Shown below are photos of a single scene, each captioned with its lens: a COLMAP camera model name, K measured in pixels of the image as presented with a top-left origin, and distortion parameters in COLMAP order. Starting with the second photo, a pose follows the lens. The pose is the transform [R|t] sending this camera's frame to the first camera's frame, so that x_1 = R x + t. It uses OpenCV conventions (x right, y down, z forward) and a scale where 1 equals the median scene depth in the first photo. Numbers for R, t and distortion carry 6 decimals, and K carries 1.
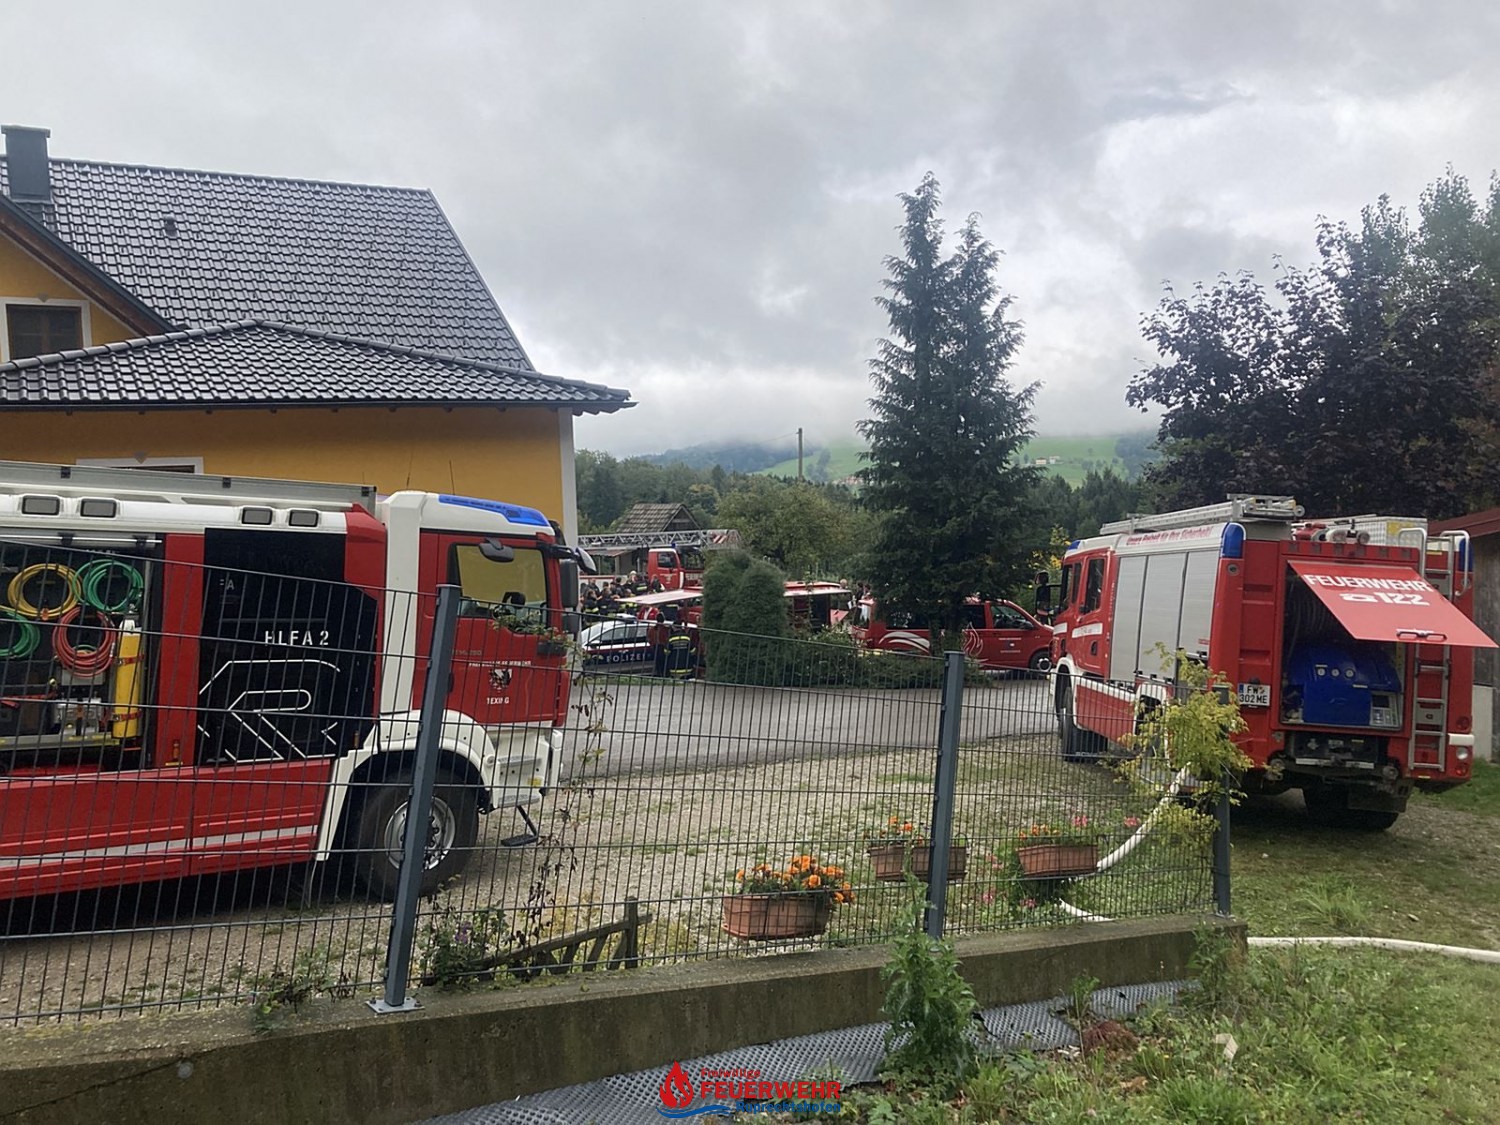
lens RADIAL K [[1256.6, 0, 728.0], [0, 1256.6, 534.5], [0, 0, 1]] dist [0.114804, -0.202167]
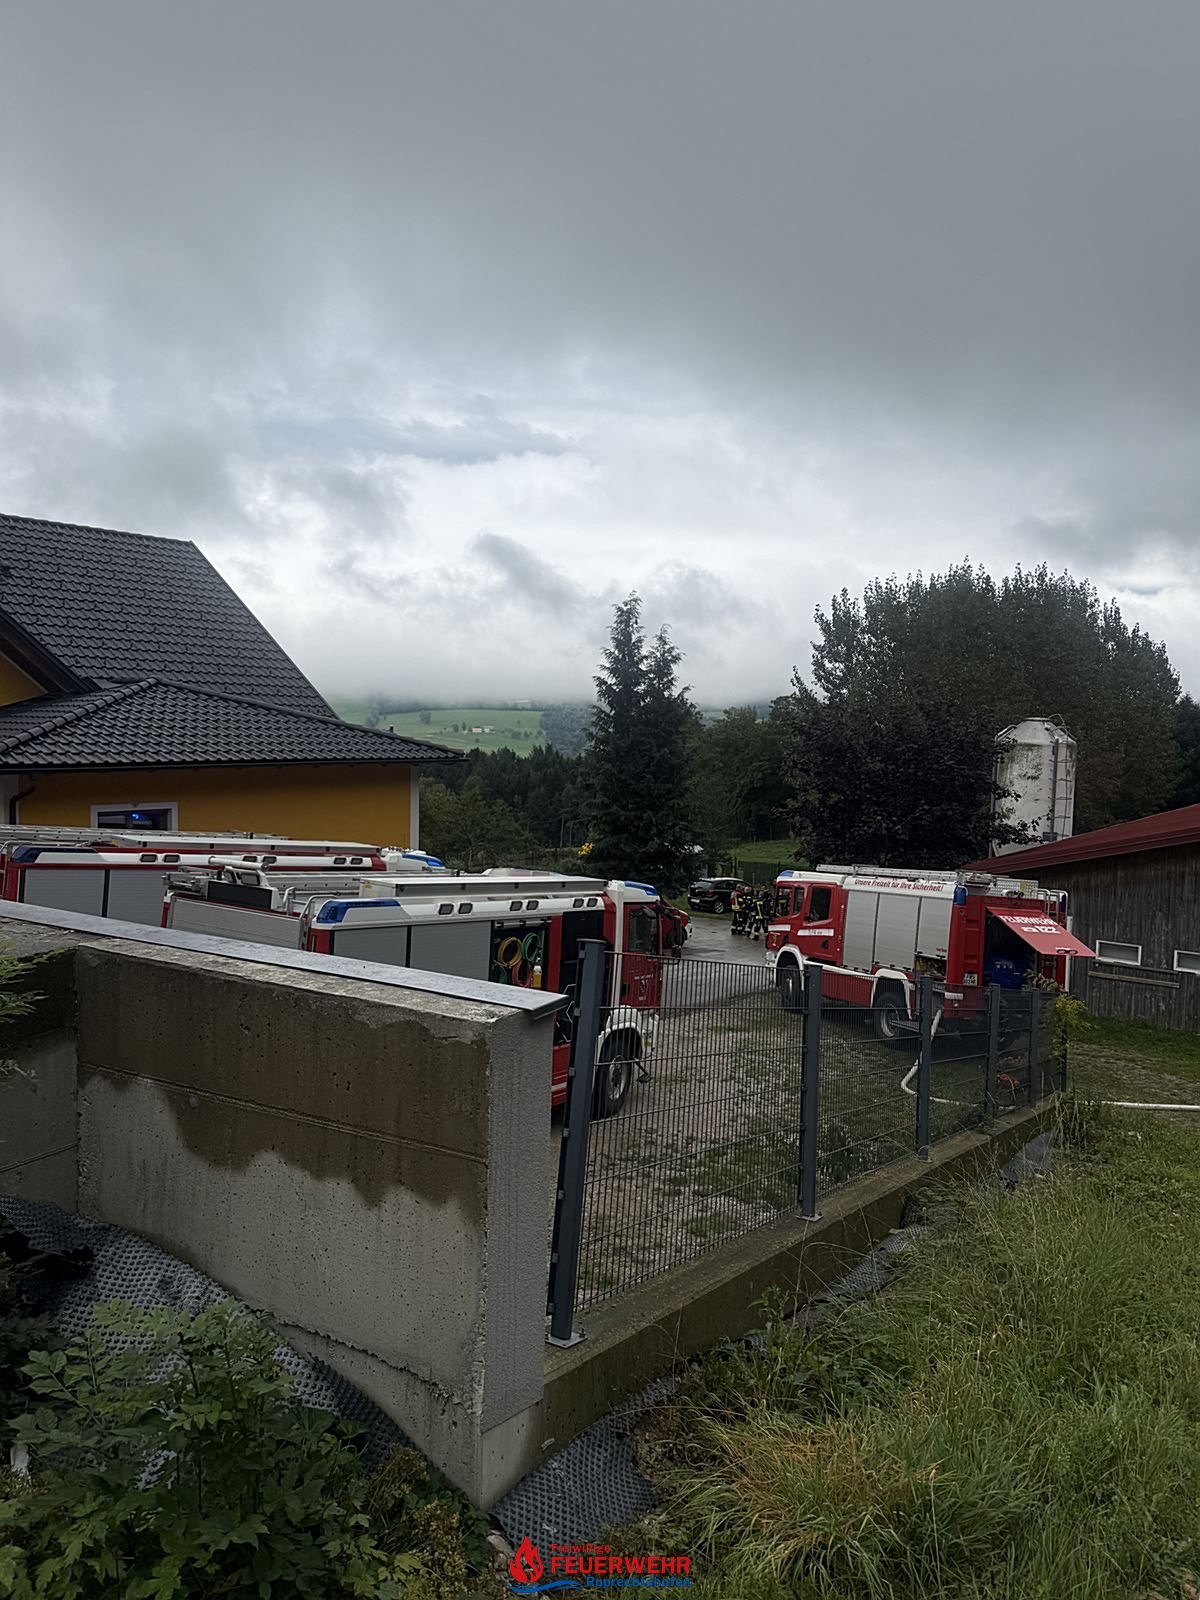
lens RADIAL K [[1147.4, 0, 600.0], [0, 1147.4, 800.0], [0, 0, 1]] dist [0.160385, -0.225463]
pose [[0.938548, 0.023946, 0.344318, -0.461055], [-0.026196, 0.999655, 0.001882, -0.083731], [-0.344154, -0.010787, 0.938851, -0.276185]]
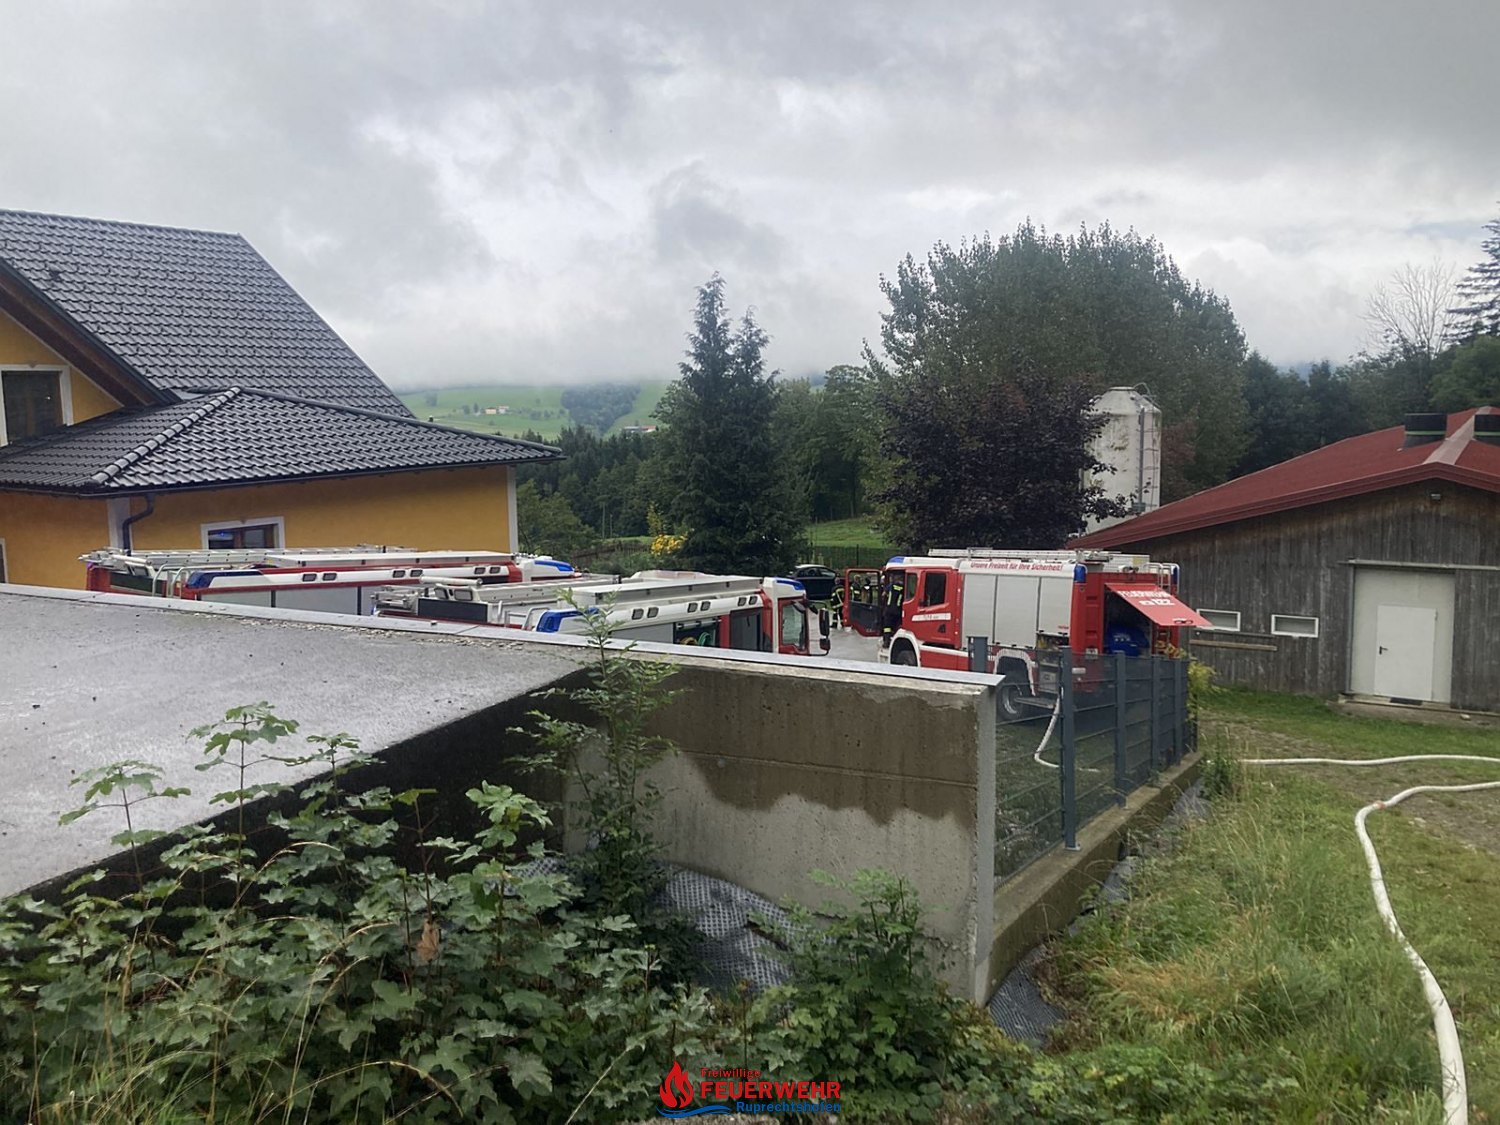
lens RADIAL K [[1256.6, 0, 728.0], [0, 1256.6, 534.5], [0, 0, 1]] dist [0.114804, -0.202167]
pose [[0.909798, -0.033769, 0.413675, -0.584820], [0.017250, 0.998900, 0.043605, -0.098532], [-0.414693, -0.032536, 0.909380, -0.340654]]
